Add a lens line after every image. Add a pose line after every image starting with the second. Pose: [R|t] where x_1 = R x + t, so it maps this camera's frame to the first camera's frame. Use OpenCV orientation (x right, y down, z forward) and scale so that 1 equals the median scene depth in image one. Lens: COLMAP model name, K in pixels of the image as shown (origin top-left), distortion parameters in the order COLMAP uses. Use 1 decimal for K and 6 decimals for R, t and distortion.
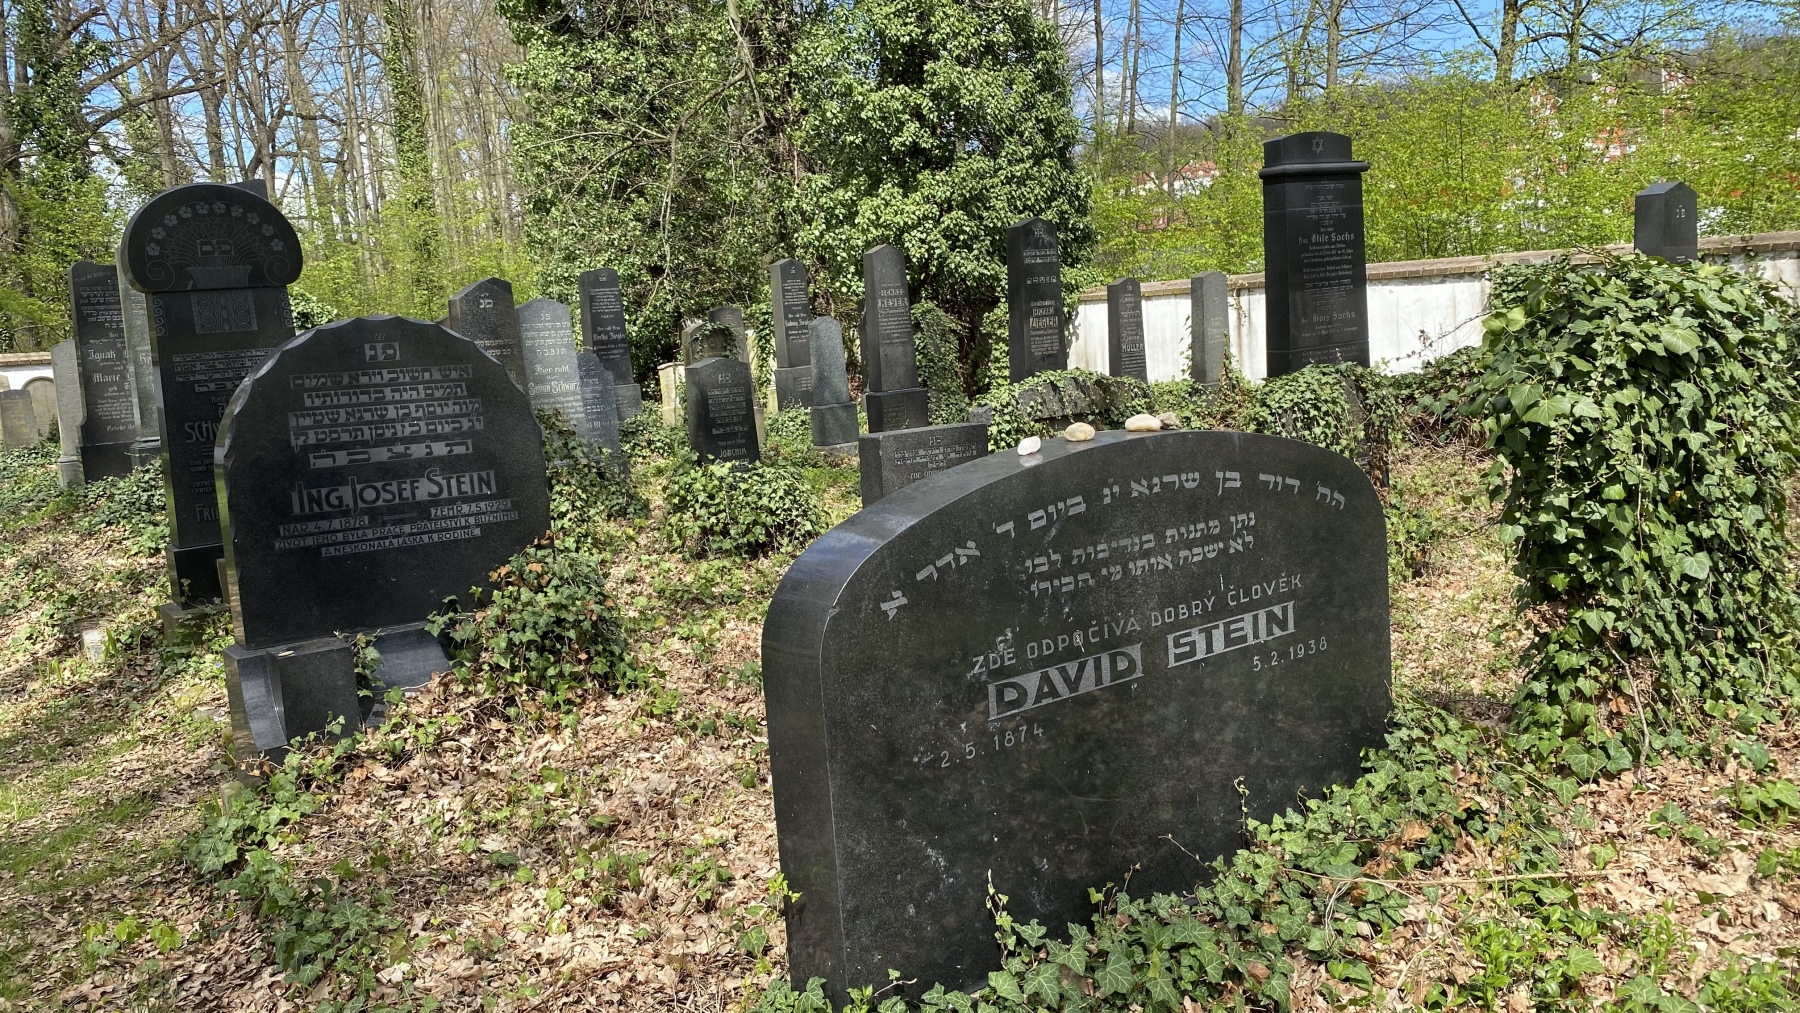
lens RADIAL K [[1328.0, 0, 900.0], [0, 1328.0, 506.5], [0, 0, 1]] dist [0.144789, -0.271939]
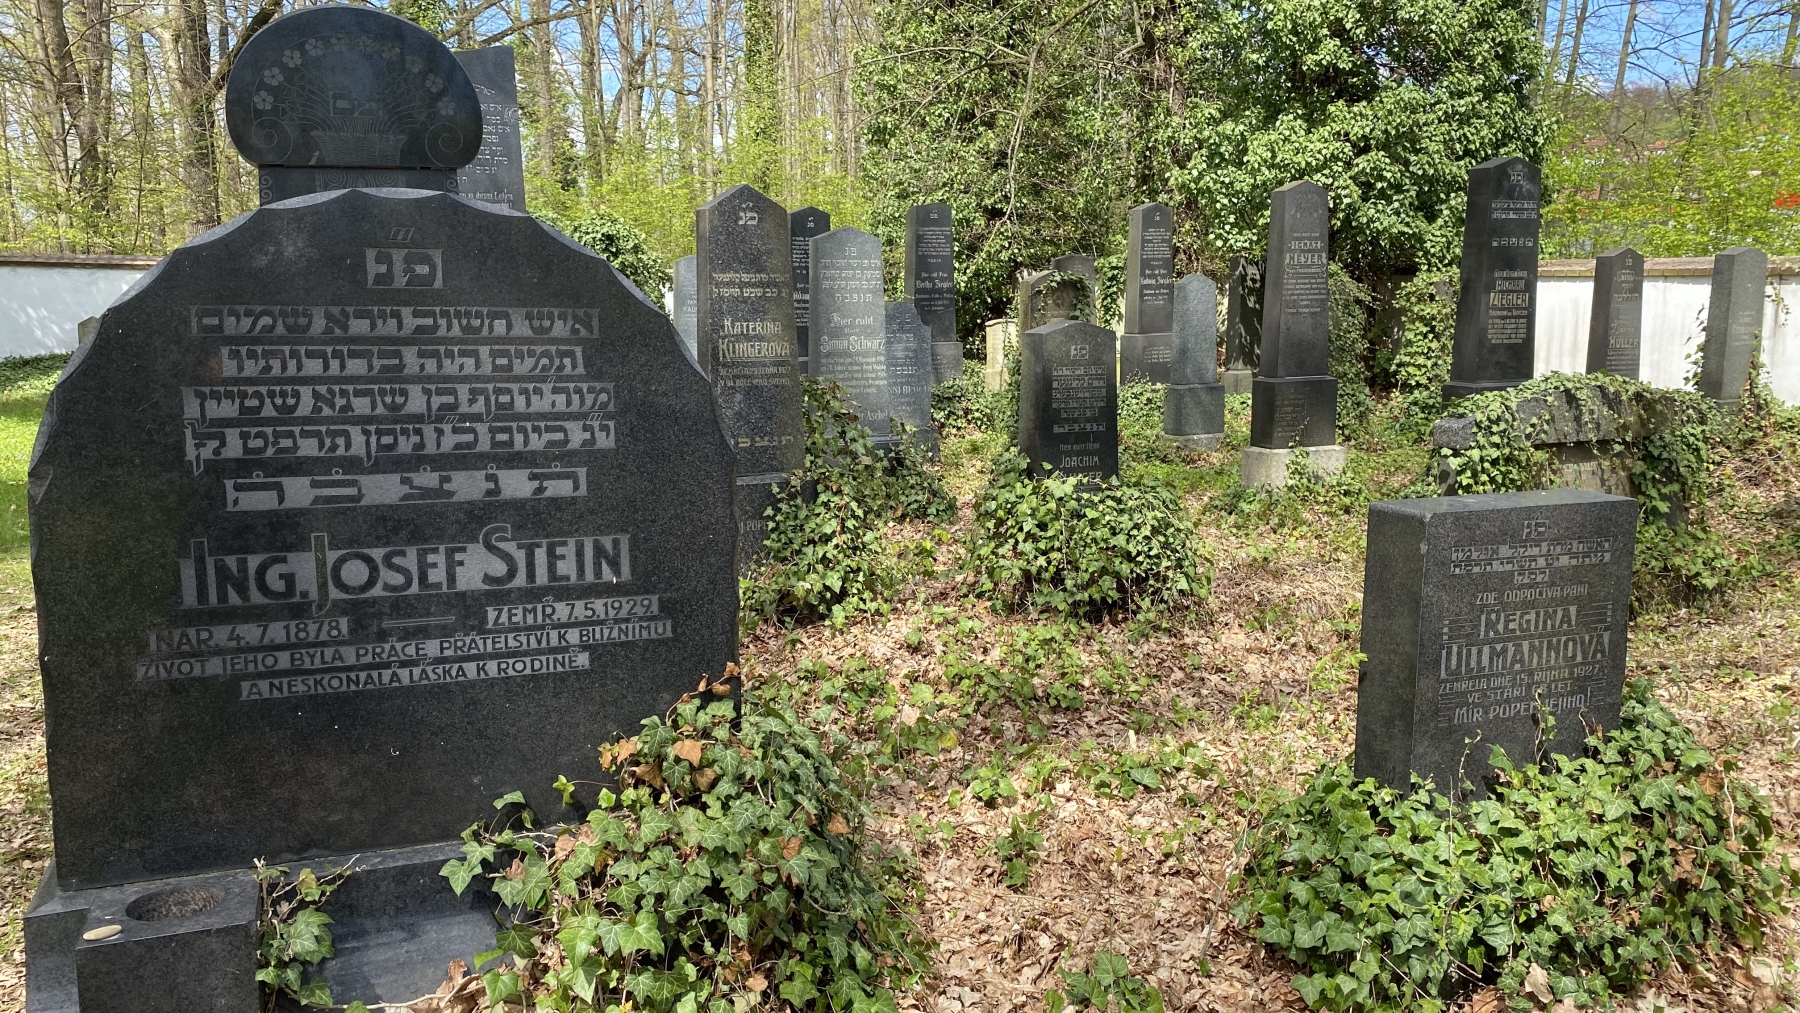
lens RADIAL K [[1328.0, 0, 900.0], [0, 1328.0, 506.5], [0, 0, 1]] dist [0.144789, -0.271939]
pose [[0.968227, 0.105161, -0.226889, -0.050705], [-0.098106, 0.994282, 0.042183, -0.032800], [0.230027, -0.018584, 0.973007, 0.277350]]
